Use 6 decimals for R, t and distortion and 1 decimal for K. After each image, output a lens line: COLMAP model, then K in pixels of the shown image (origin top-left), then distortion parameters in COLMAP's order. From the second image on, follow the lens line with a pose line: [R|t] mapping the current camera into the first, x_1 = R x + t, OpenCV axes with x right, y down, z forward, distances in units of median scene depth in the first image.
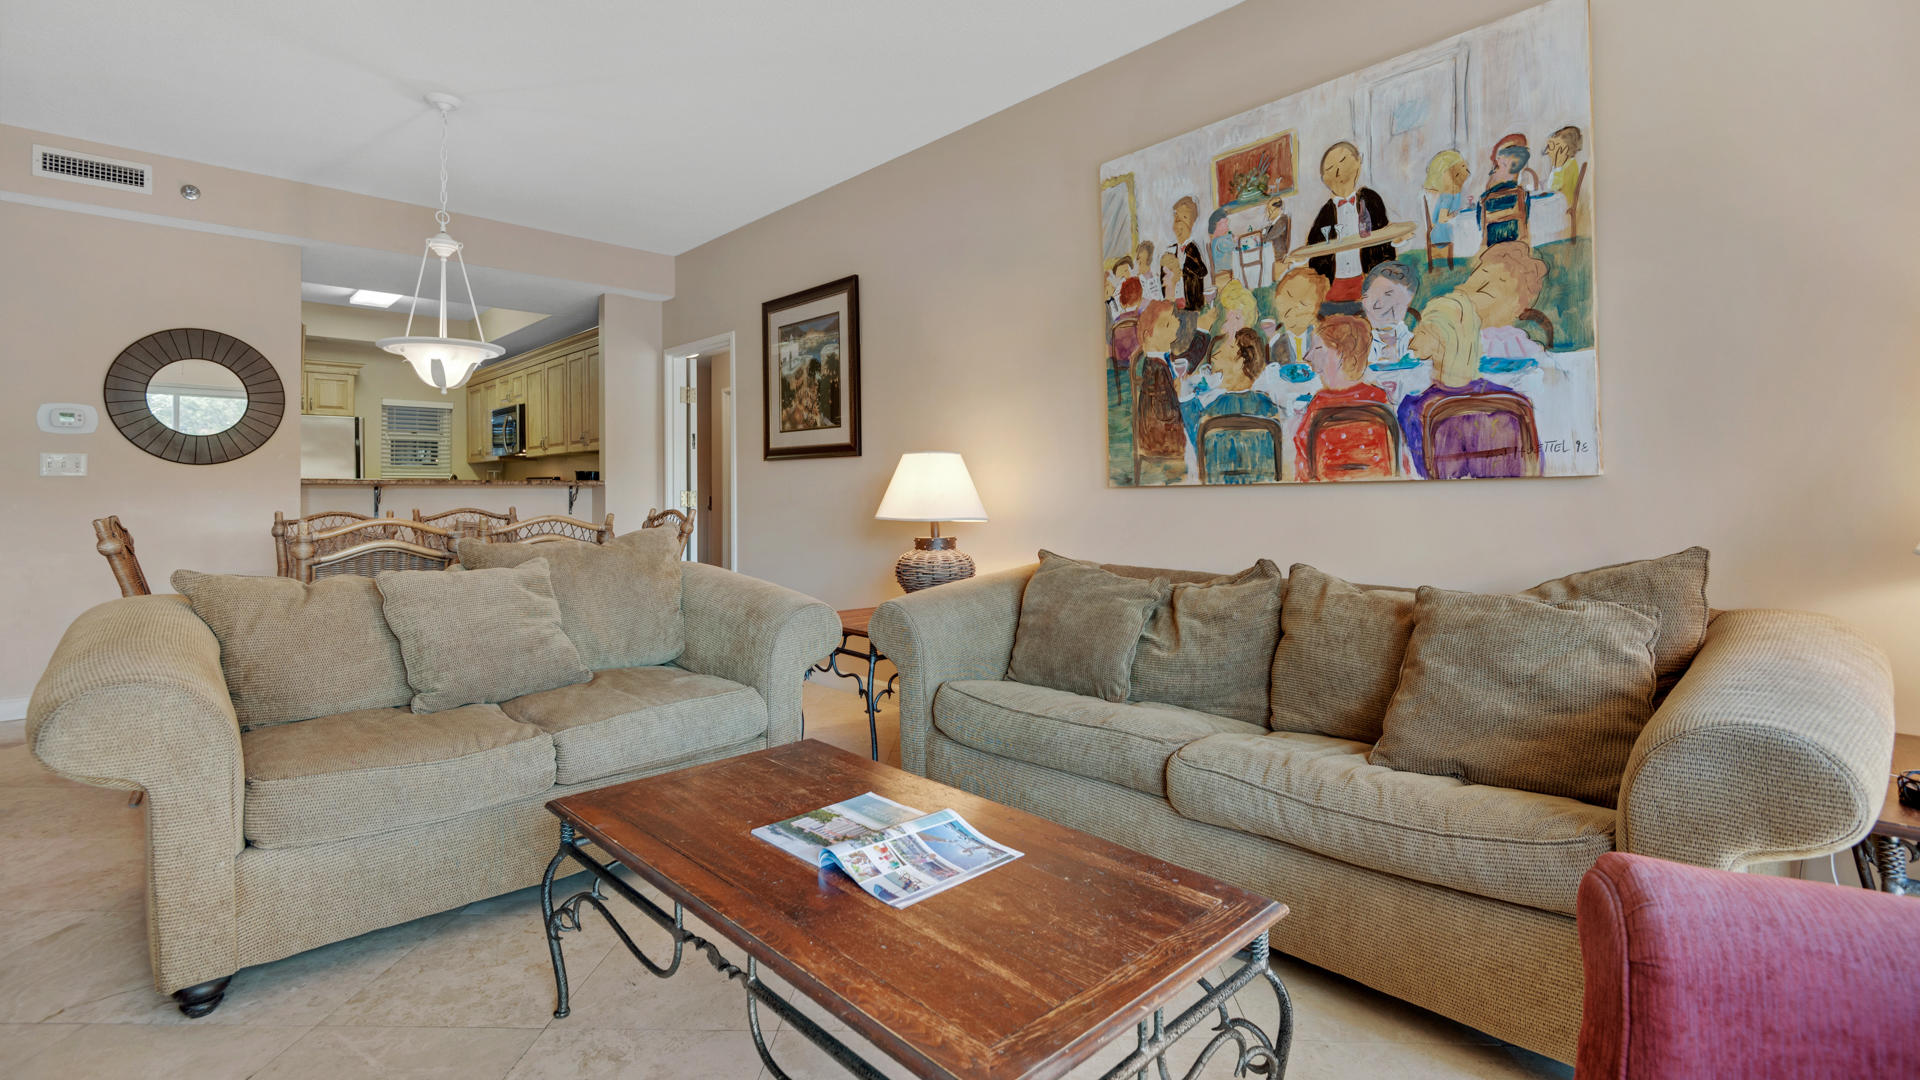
lens RADIAL K [[864.4, 0, 965.6], [0, 864.4, 481.0], [0, 0, 1]] dist [0.040119, -0.024357]
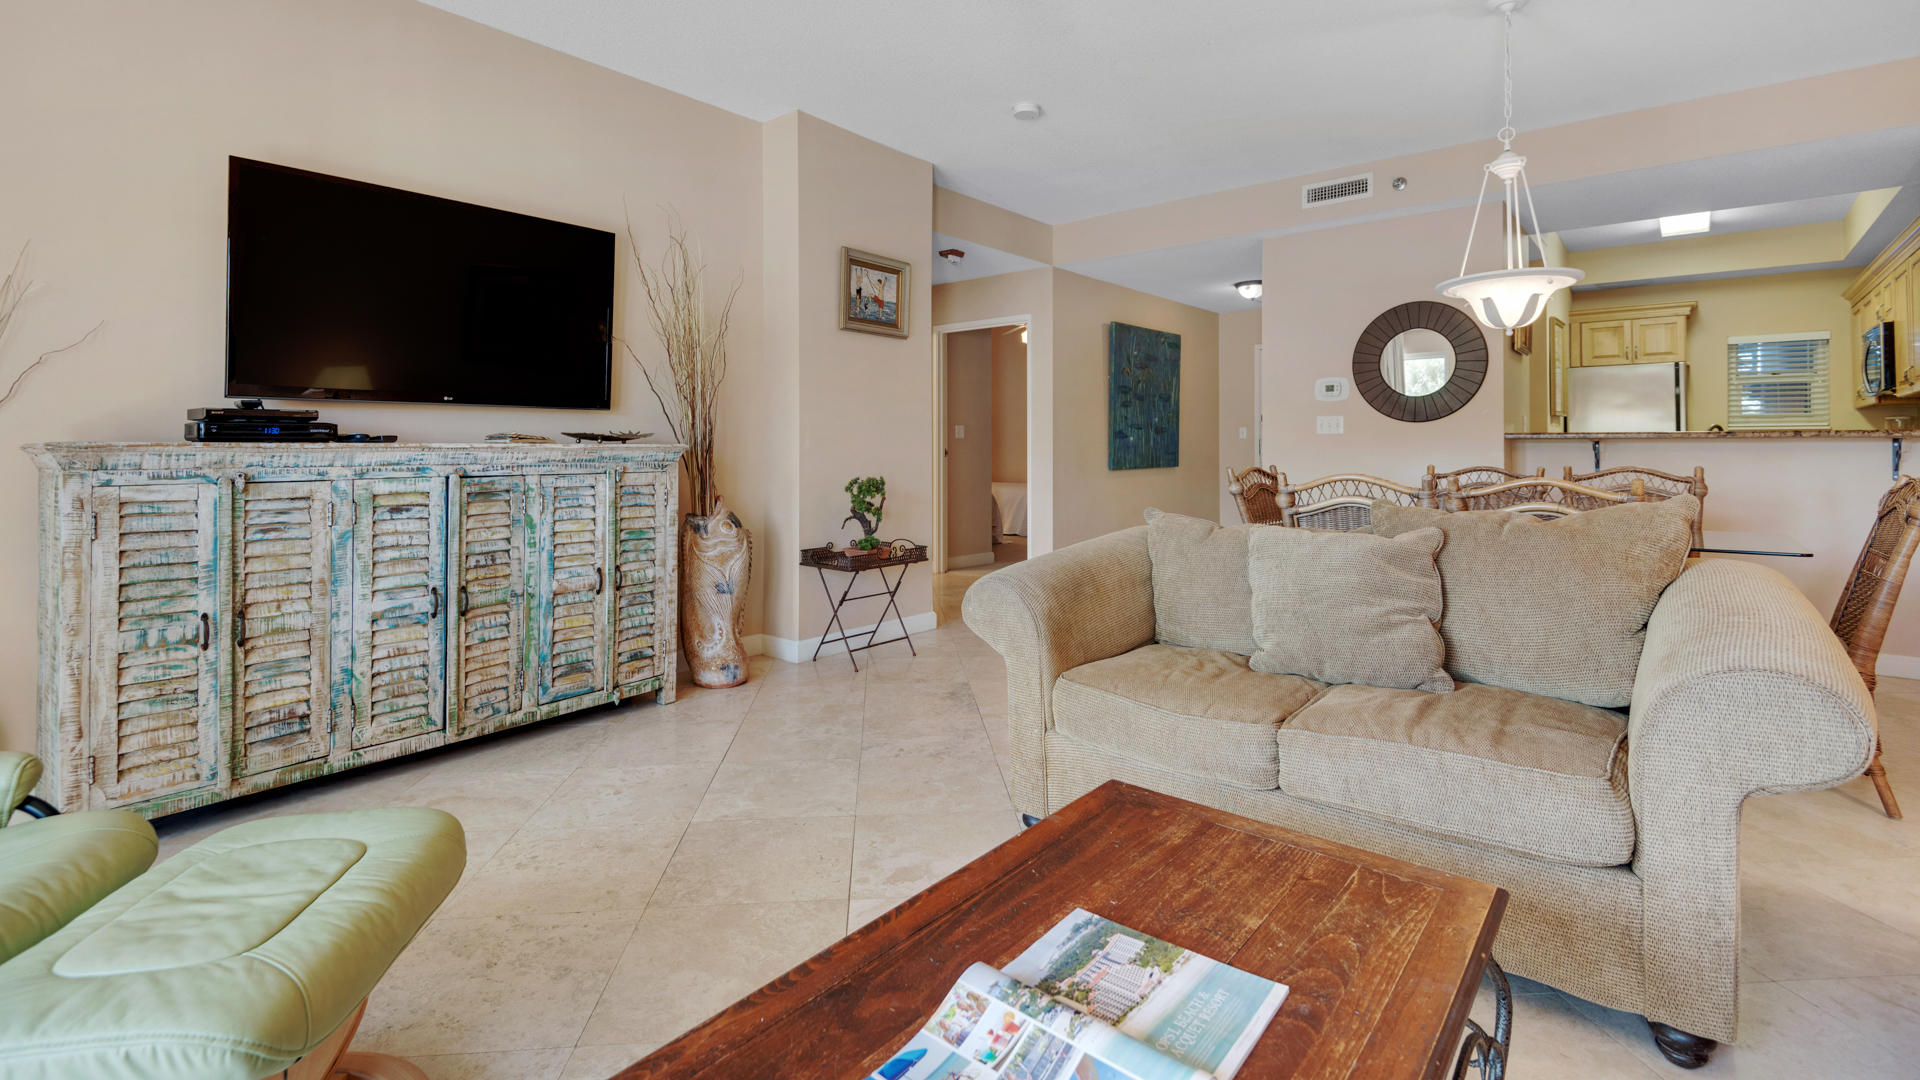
lens RADIAL K [[864.3, 0, 959.5], [0, 864.3, 443.9], [0, 0, 1]] dist [0.017473, -0.000105]
pose [[0.123412, -0.000461, -0.992355, 0.256542], [0.011072, 0.999938, 0.000912, 0.003112], [0.992294, -0.011100, 0.123410, 0.440659]]
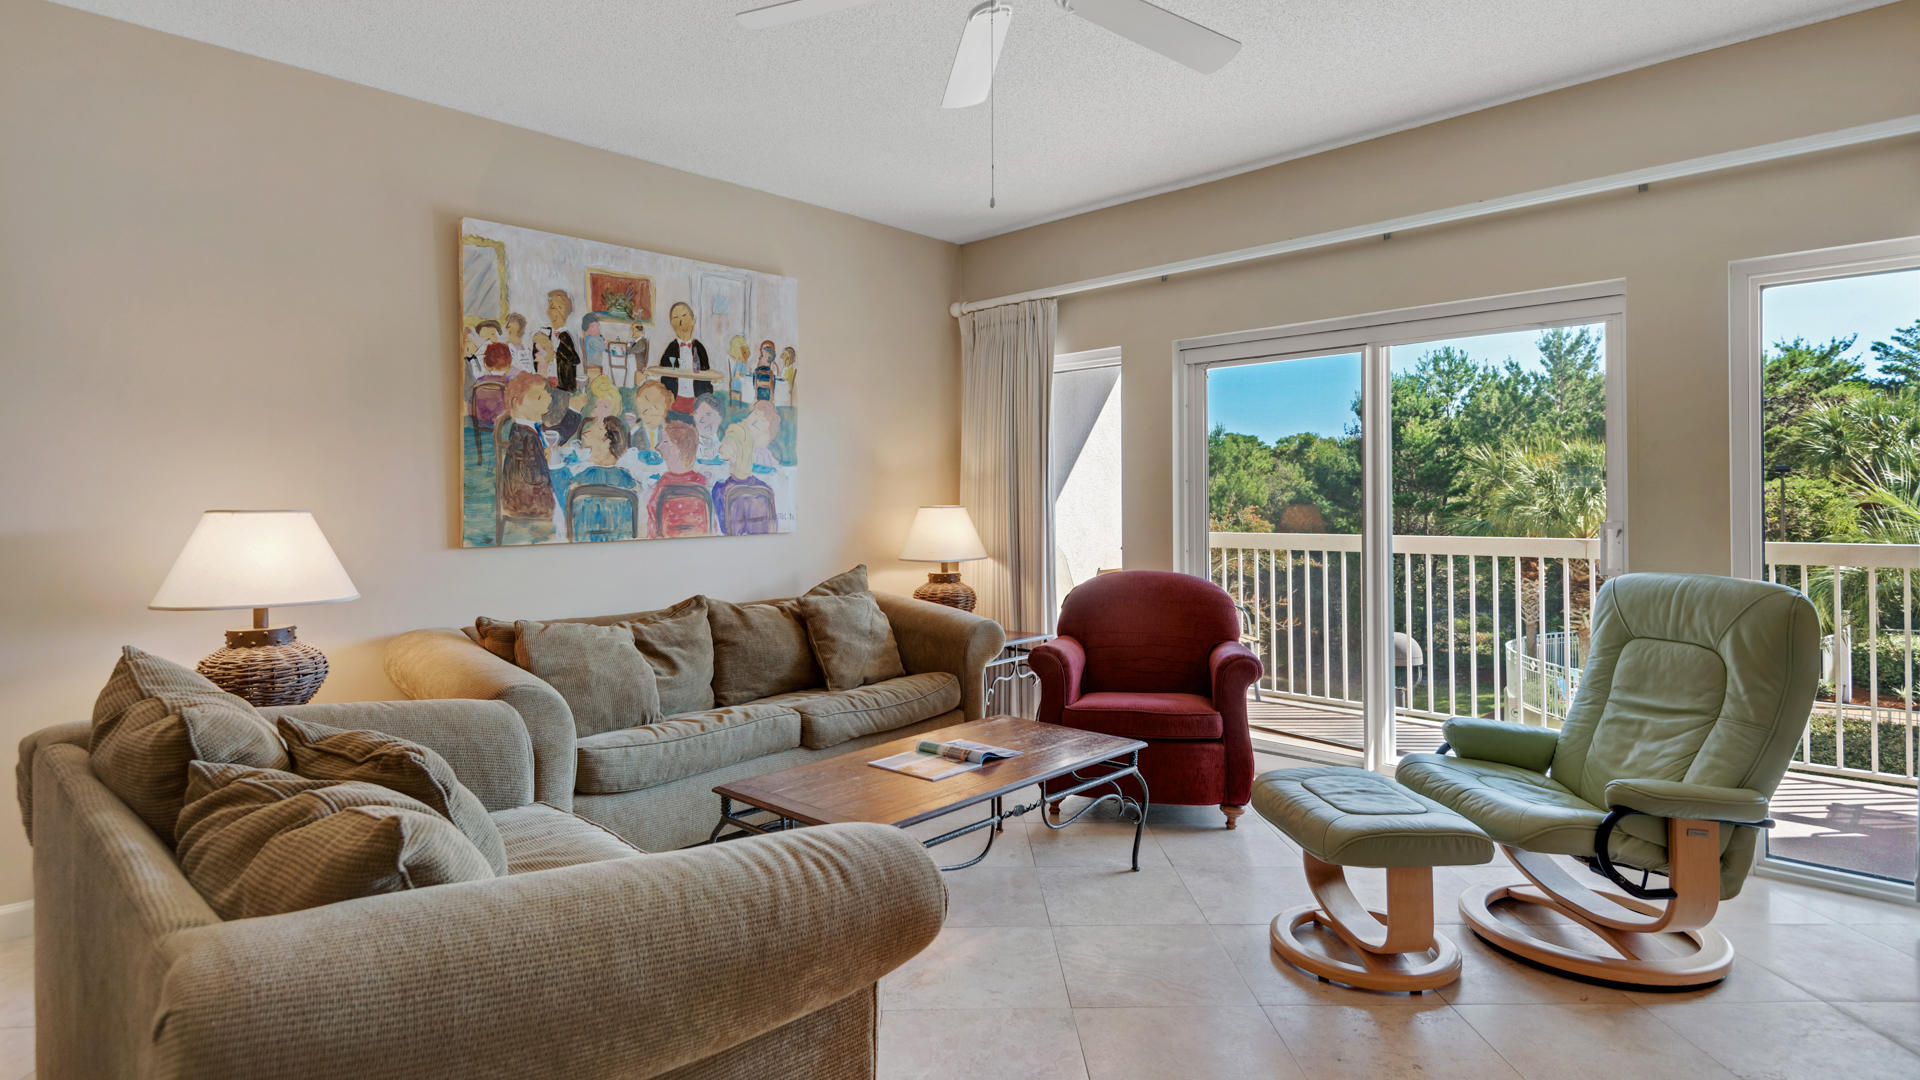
lens RADIAL K [[998.7, 0, 959.0], [0, 998.7, 490.7], [0, 0, 1]] dist [0.010300, -0.000266]
pose [[-0.053329, 0.014482, 0.998472, -1.116639], [-0.006310, 0.999870, -0.014840, -0.049824], [-0.998557, -0.007092, -0.053231, 0.567984]]
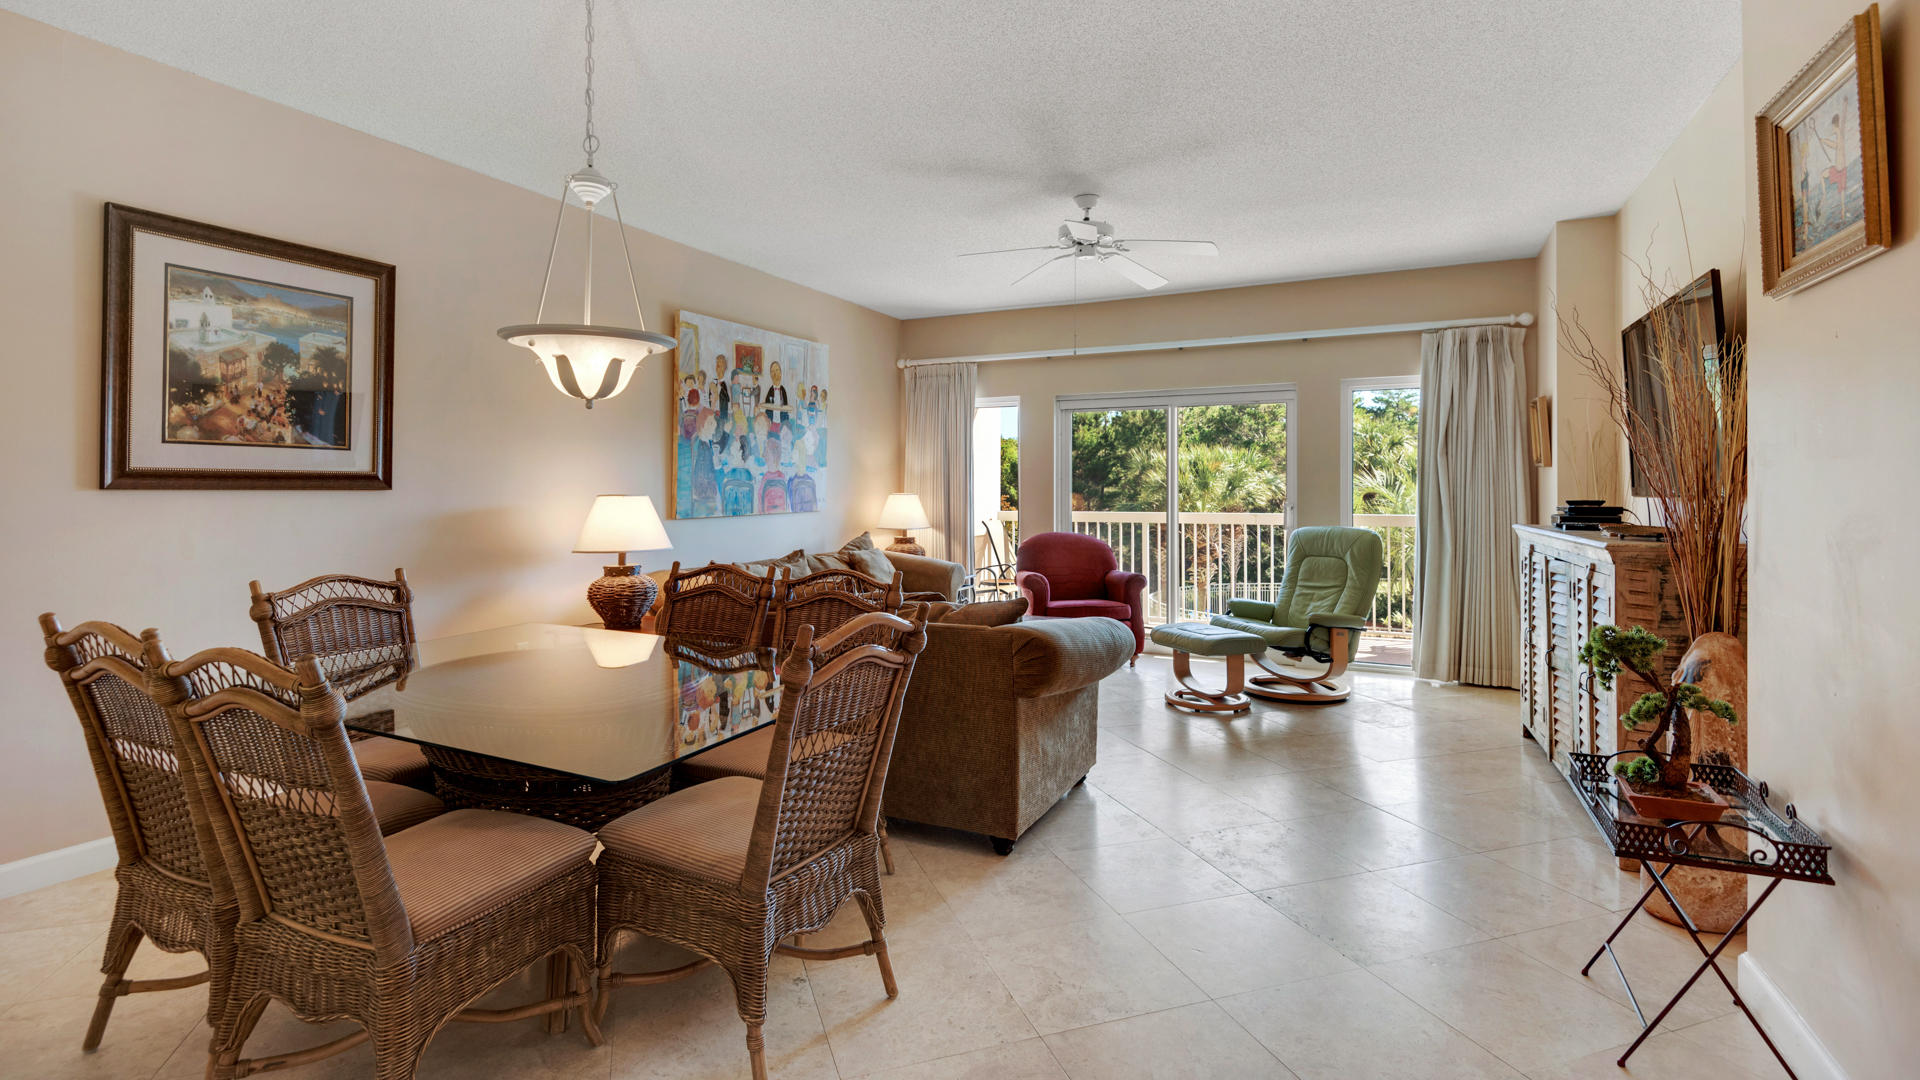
lens RADIAL K [[900.0, 0, 954.8], [0, 900.0, 472.8], [0, 0, 1]] dist [-0.011291, -0.000139]
pose [[-0.353450, 0.020547, 0.935228, -1.696410], [-0.009852, 0.999622, -0.025684, -0.043837], [-0.935402, -0.018292, -0.353114, 1.244393]]
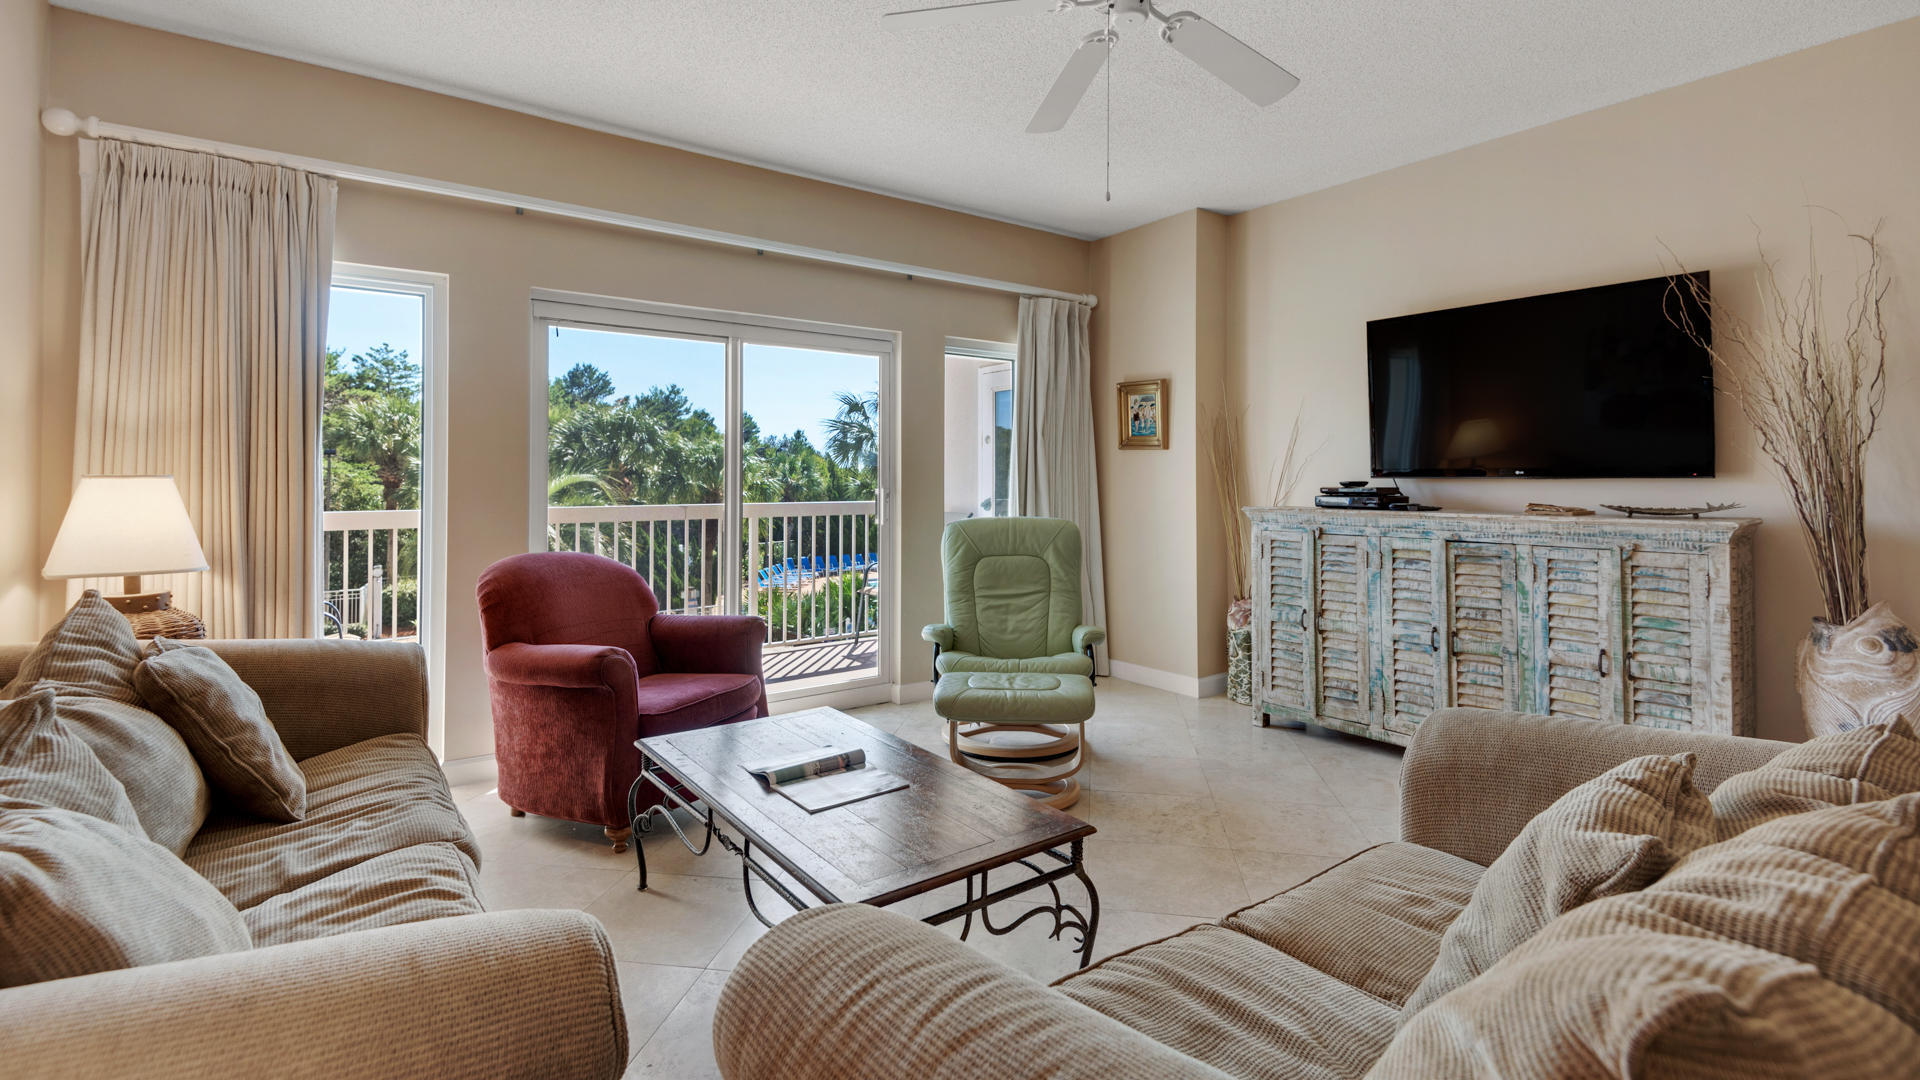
lens RADIAL K [[864.4, 0, 965.6], [0, 864.4, 481.0], [0, 0, 1]] dist [0.040119, -0.024357]
pose [[-0.993228, -0.001083, 0.116173, -0.275608], [-0.002317, 0.999942, -0.010487, -0.033897], [-0.116155, -0.010685, -0.993174, 1.287854]]
